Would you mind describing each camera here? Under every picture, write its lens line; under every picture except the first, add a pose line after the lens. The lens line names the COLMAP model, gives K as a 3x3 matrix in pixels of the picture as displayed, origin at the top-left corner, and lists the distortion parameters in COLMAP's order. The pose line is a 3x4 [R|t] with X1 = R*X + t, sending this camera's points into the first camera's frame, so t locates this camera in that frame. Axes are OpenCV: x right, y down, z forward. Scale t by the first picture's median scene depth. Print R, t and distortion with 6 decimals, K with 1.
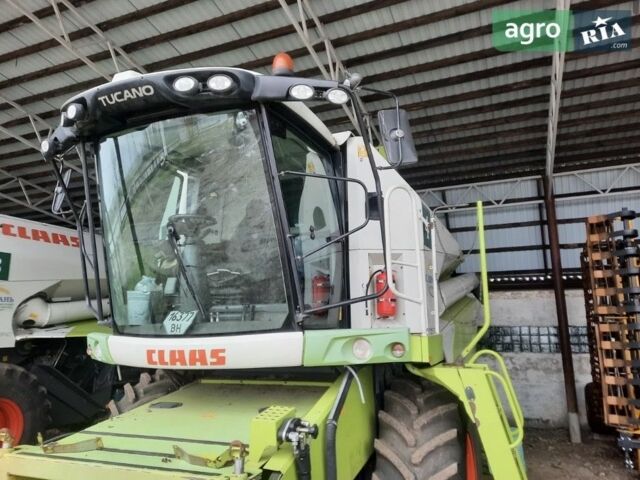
lens RADIAL K [[513.4, 0, 320.0], [0, 513.4, 240.0], [0, 0, 1]] dist [0.083978, -0.000062]
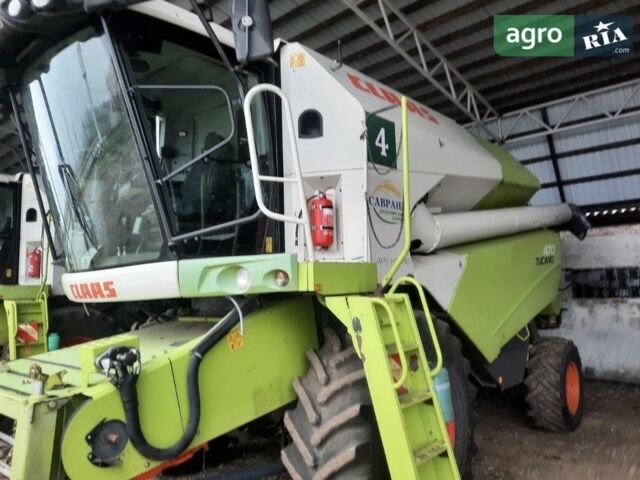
lens RADIAL K [[523.5, 0, 320.0], [0, 523.5, 240.0], [0, 0, 1]] dist [0.051166, -0.002530]
pose [[0.943458, -0.048056, -0.327990, 0.510553], [0.074312, 0.994915, 0.067986, 0.091470], [0.323055, -0.088515, 0.942232, 0.180429]]
